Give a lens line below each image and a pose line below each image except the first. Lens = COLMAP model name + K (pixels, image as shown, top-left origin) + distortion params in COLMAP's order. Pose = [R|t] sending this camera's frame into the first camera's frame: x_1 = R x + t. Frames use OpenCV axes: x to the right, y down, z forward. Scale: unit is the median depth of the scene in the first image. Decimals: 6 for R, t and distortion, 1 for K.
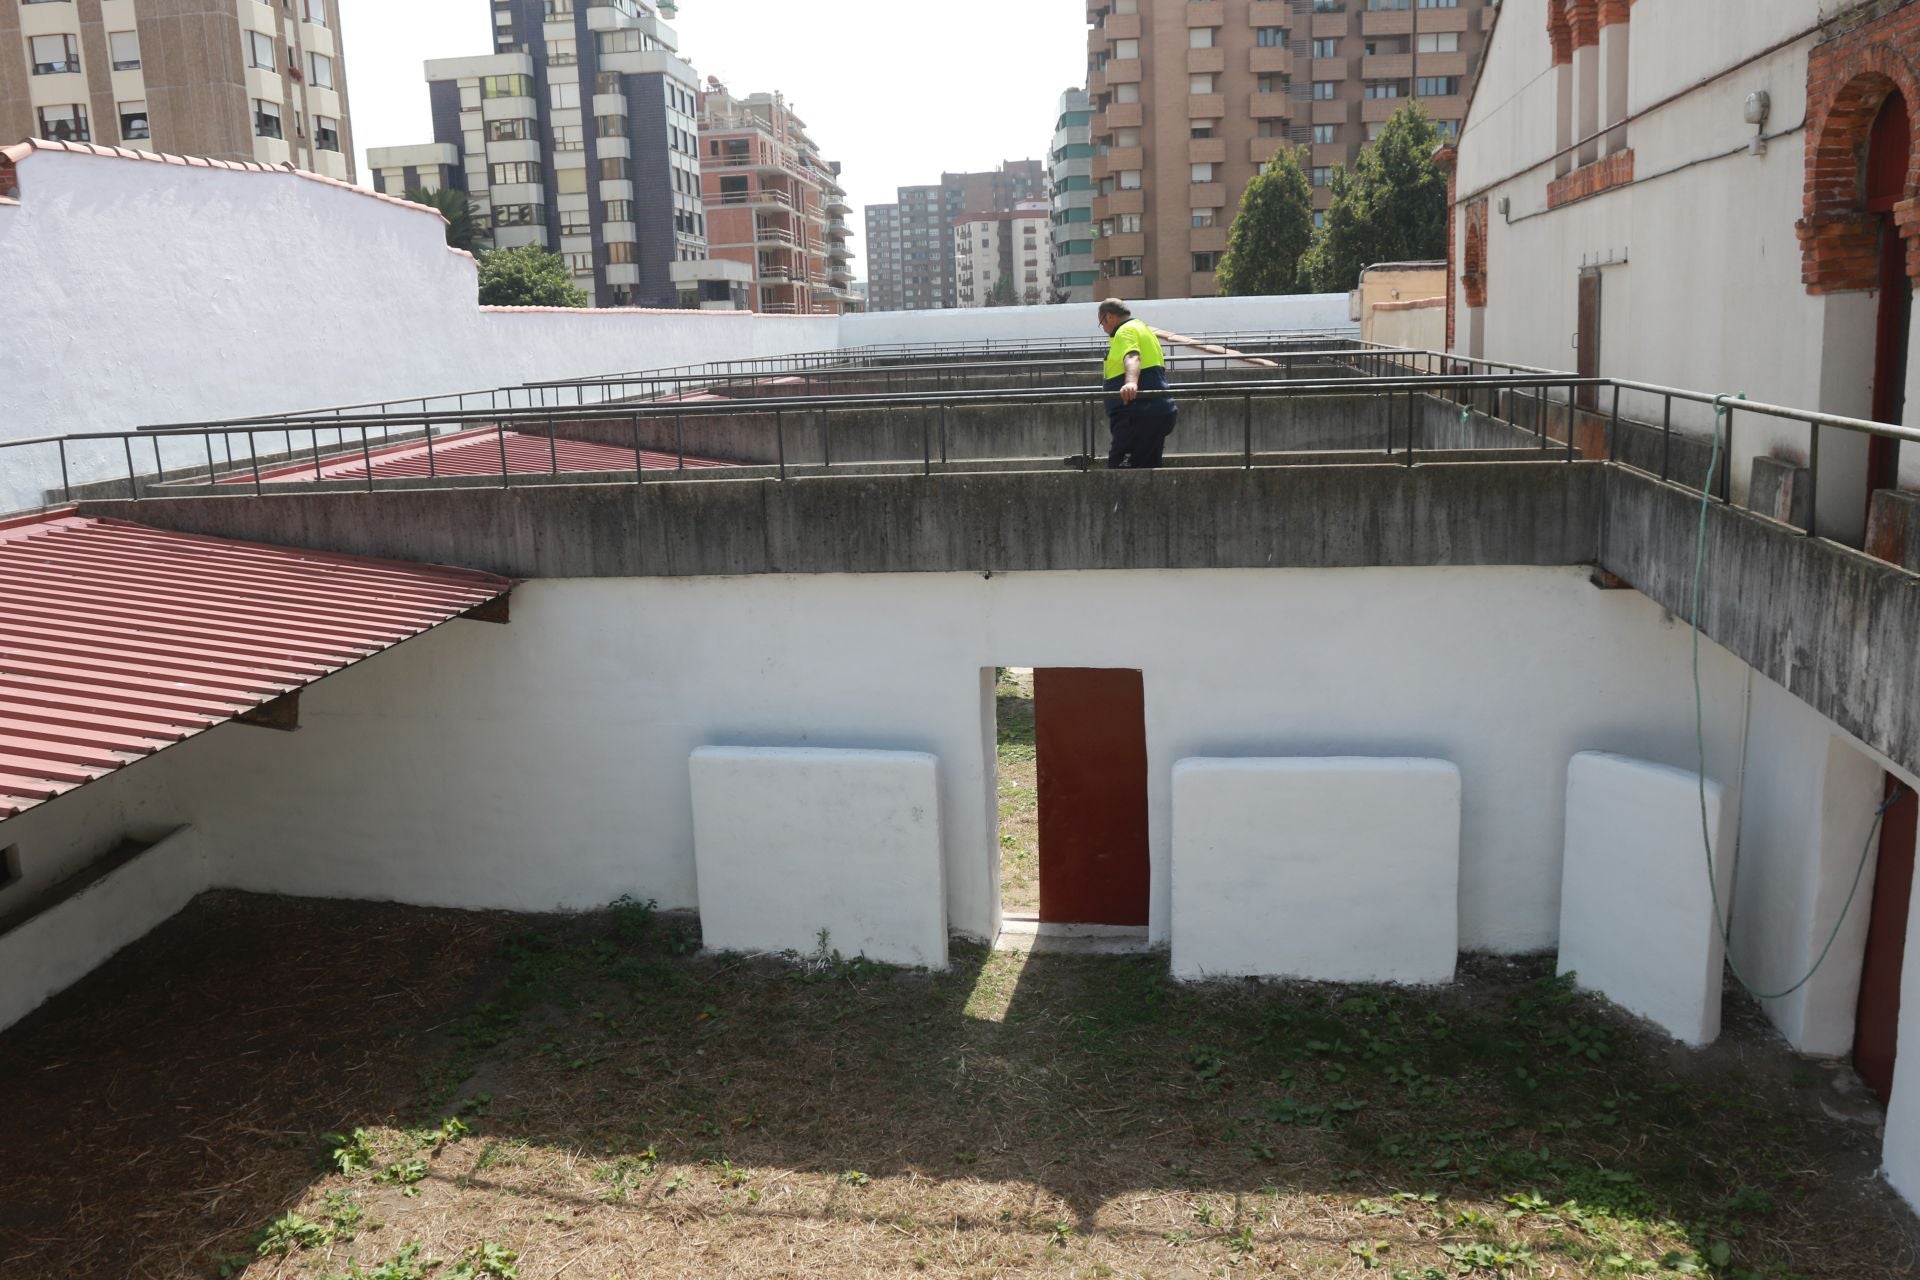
lens RADIAL K [[1492.8, 0, 947.1], [0, 1492.8, 649.0], [0, 0, 1]] dist [-0.088300, 0.058473]
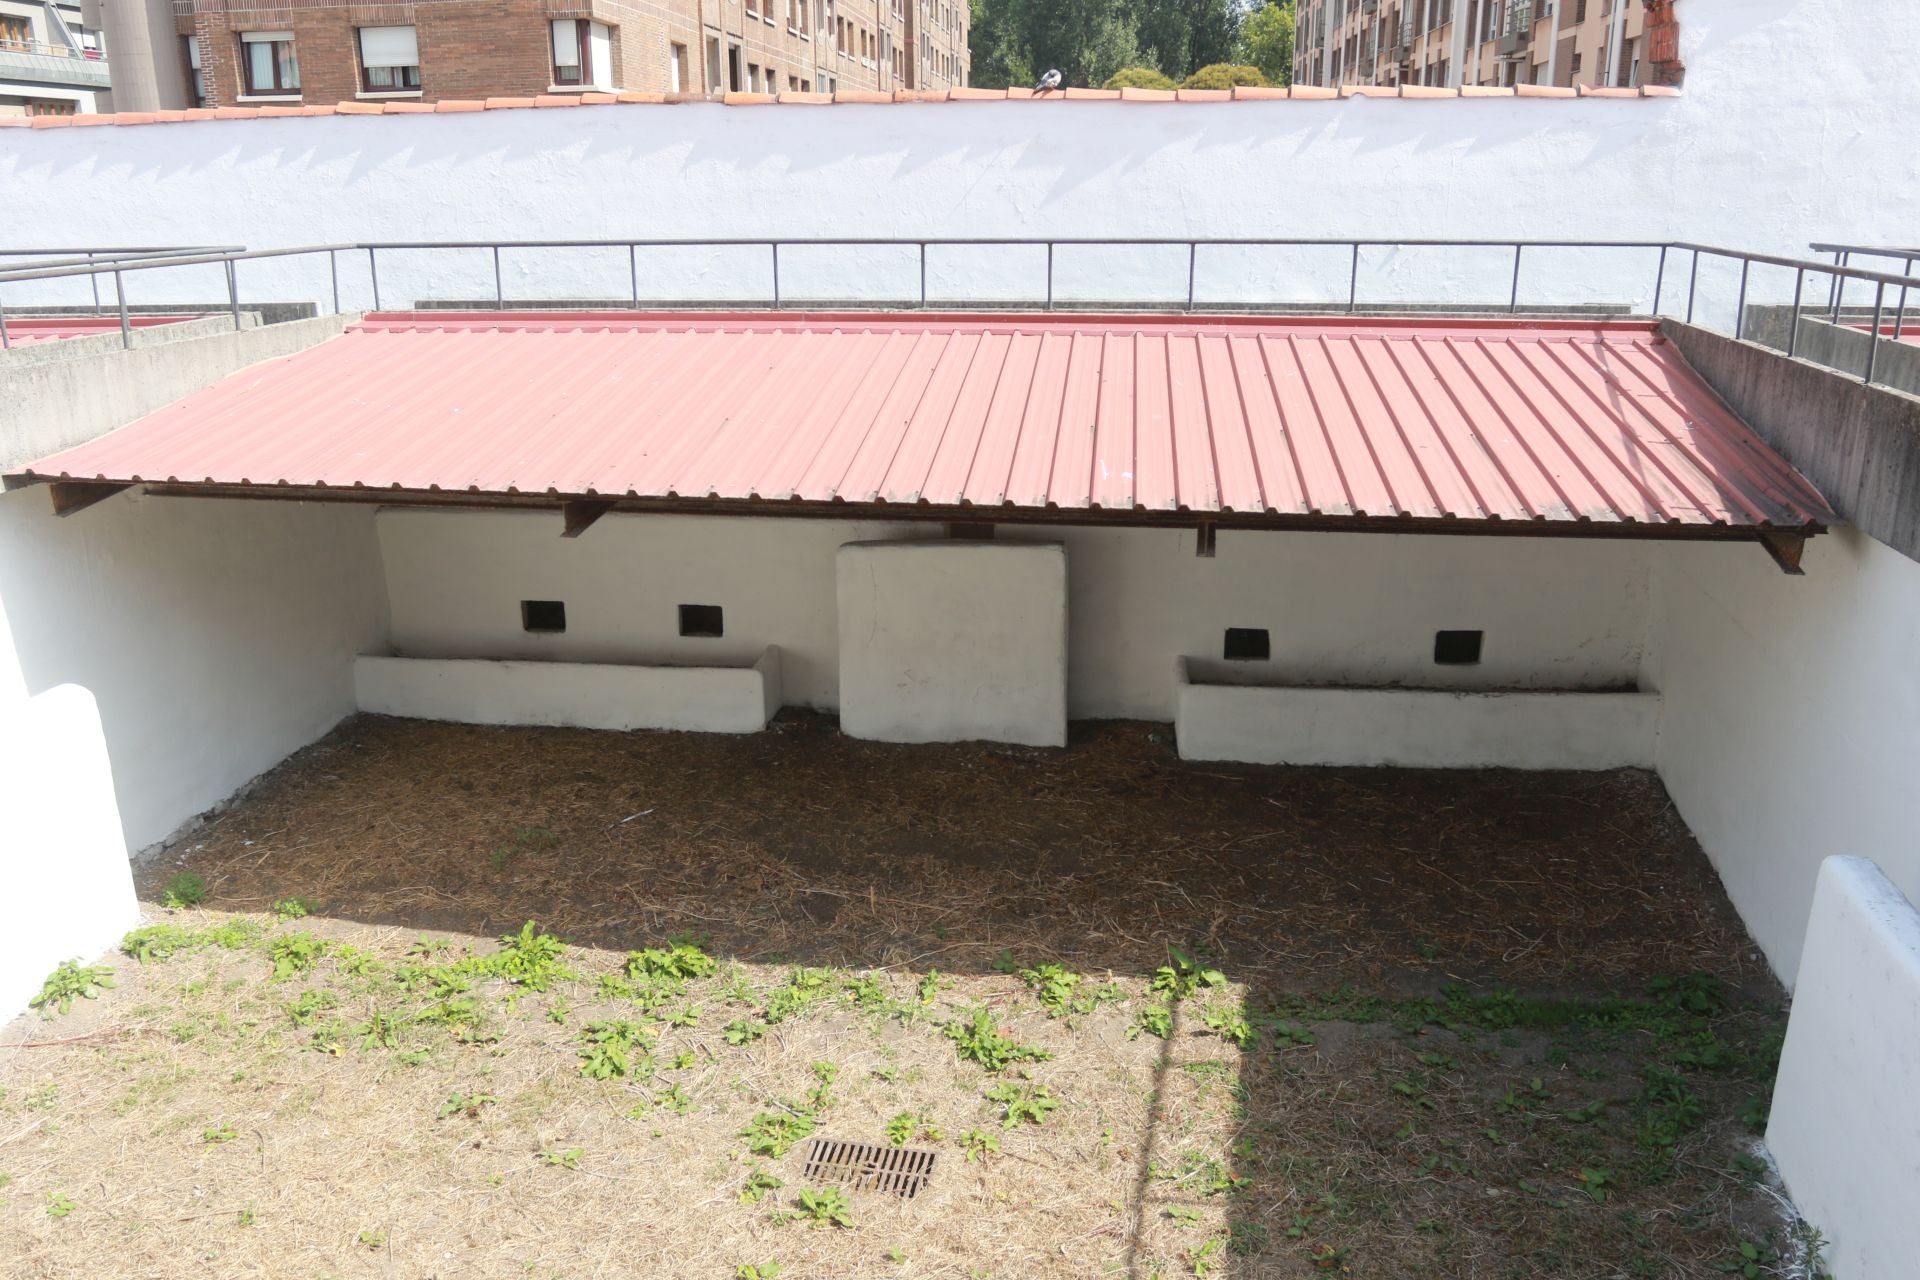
lens RADIAL K [[1492.8, 0, 947.1], [0, 1492.8, 649.0], [0, 0, 1]] dist [-0.088300, 0.058473]
pose [[-0.021091, 0.340332, -0.940069, 0.377299], [-0.203259, 0.919181, 0.337330, -0.138067], [0.978898, 0.198192, 0.049789, 0.602555]]
